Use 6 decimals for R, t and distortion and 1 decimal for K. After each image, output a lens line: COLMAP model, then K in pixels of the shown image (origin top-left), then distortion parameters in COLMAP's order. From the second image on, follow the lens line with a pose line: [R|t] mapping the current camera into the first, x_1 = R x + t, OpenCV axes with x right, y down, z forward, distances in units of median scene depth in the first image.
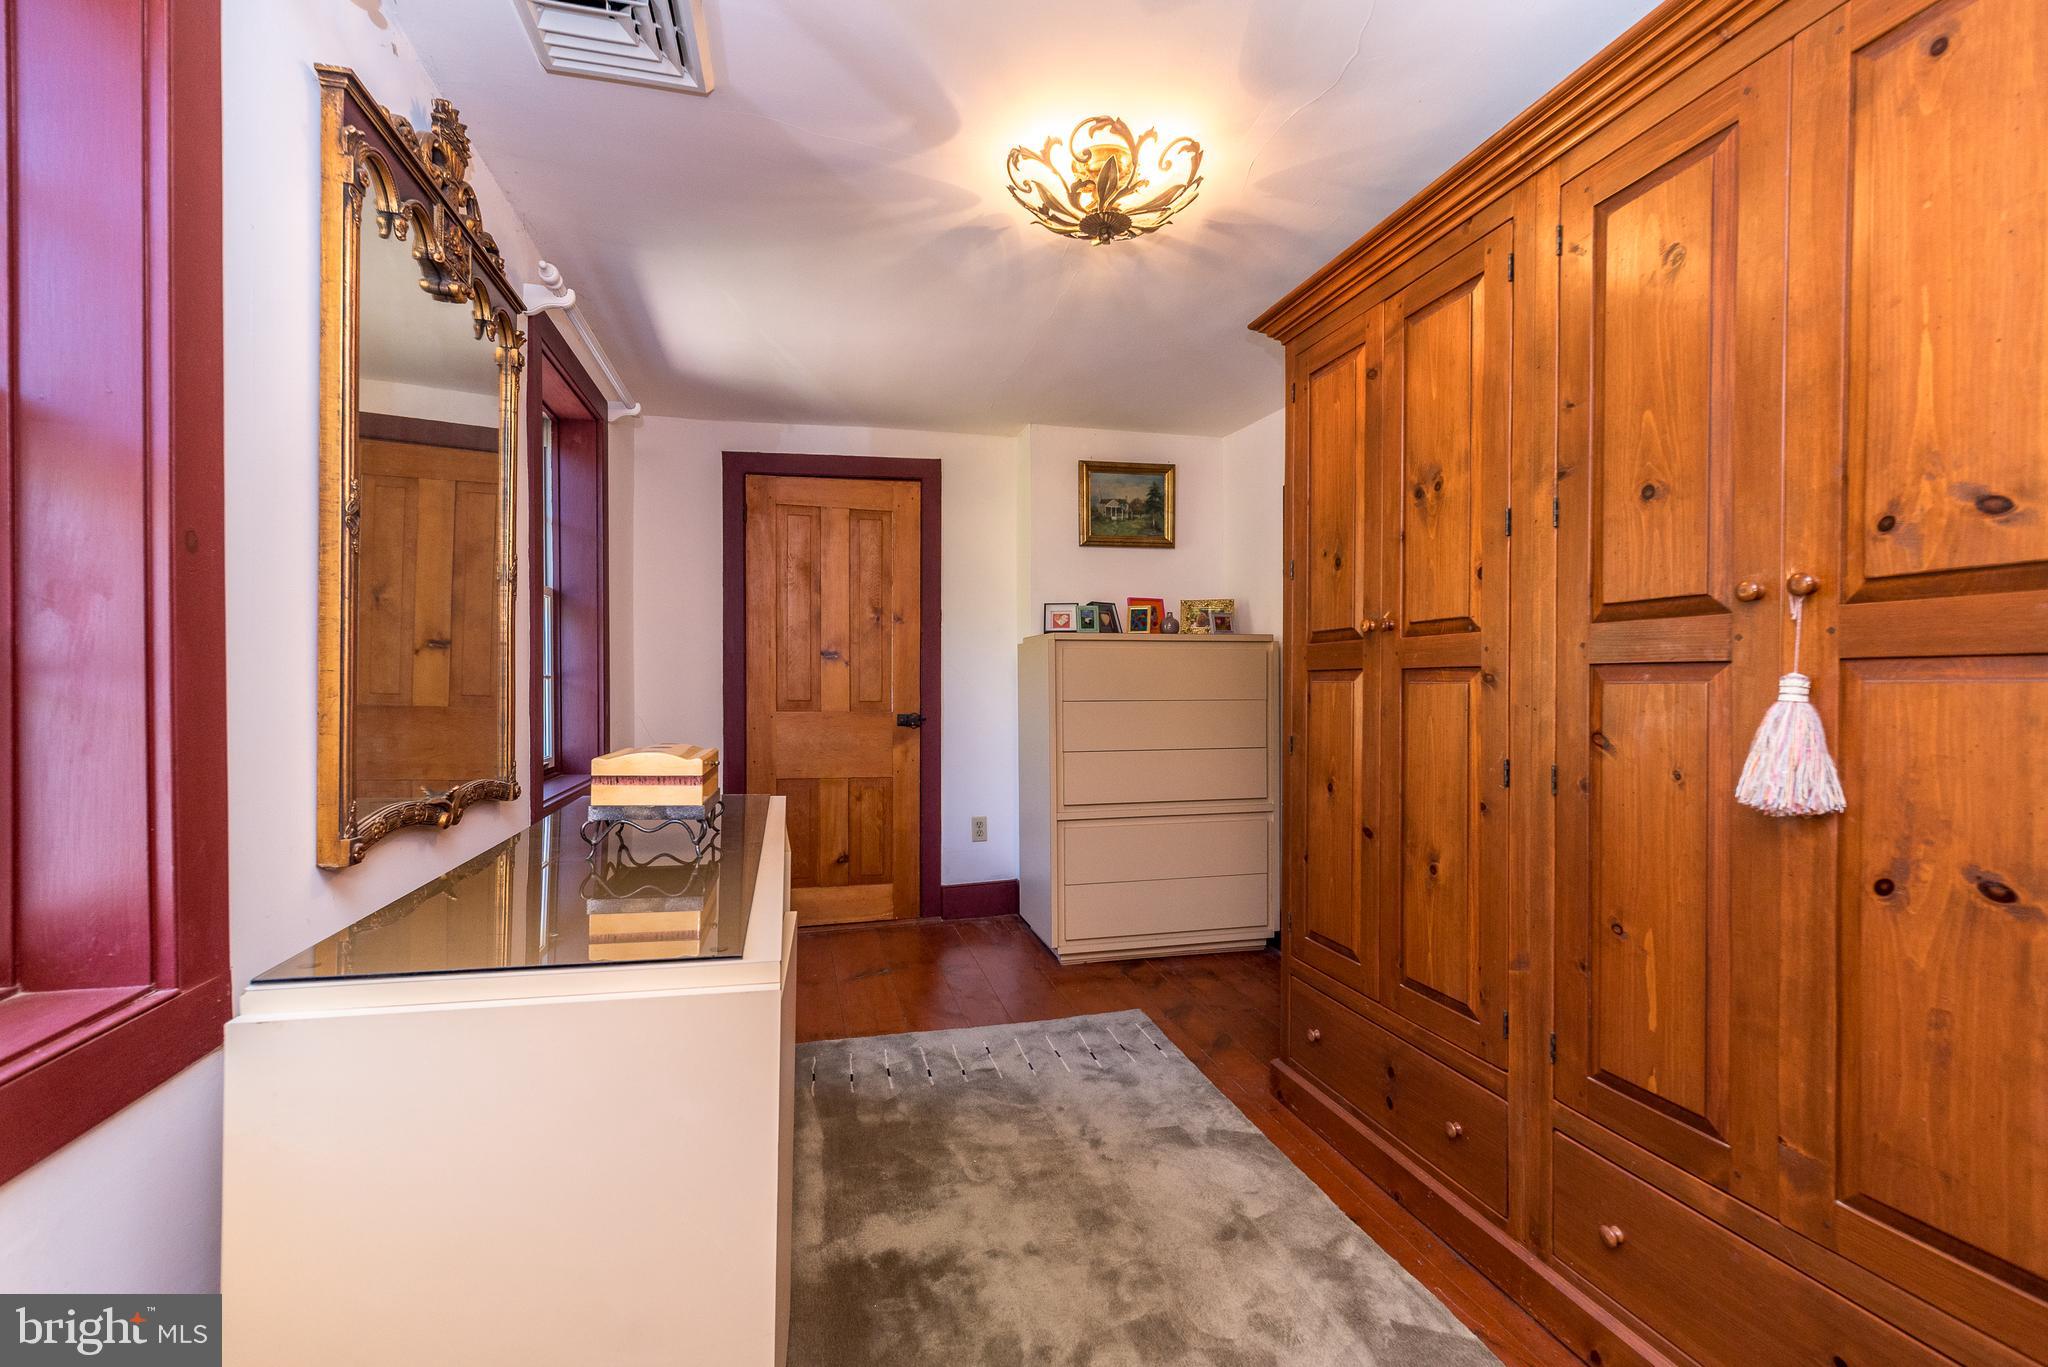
lens RADIAL K [[892.0, 0, 1024.0], [0, 892.0, 683.5], [0, 0, 1]] dist [0.010454, 0.000081]
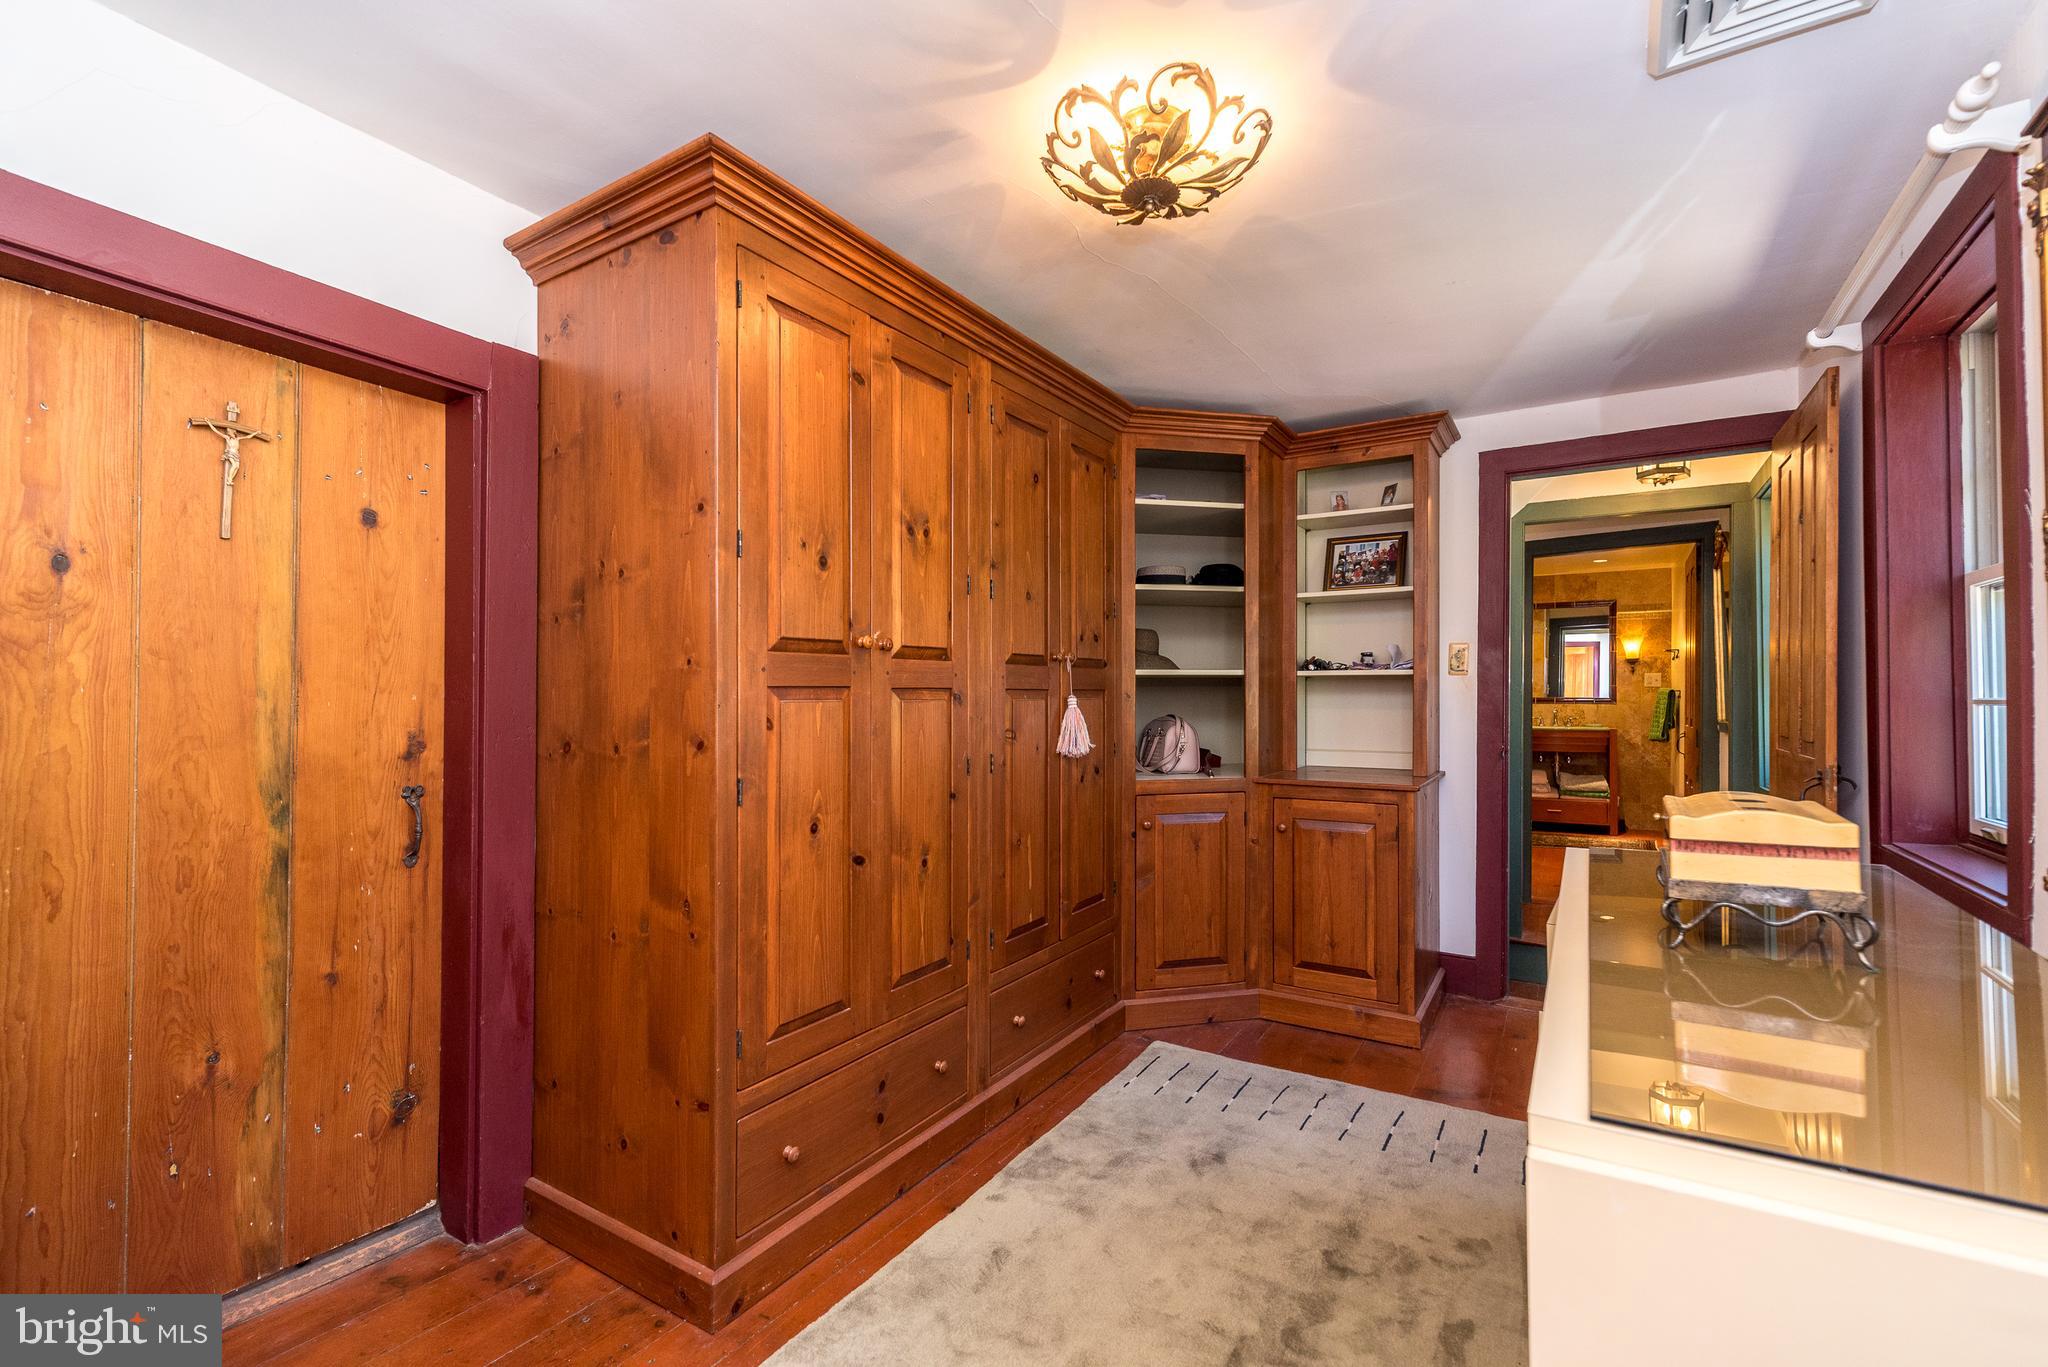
lens RADIAL K [[892.0, 0, 1024.0], [0, 892.0, 683.5], [0, 0, 1]] dist [0.010454, 0.000081]
pose [[-0.681069, 0.007290, 0.732183, -0.483673], [-0.000712, 0.999943, -0.010619, -0.011601], [-0.732219, -0.007753, -0.681025, 1.719499]]
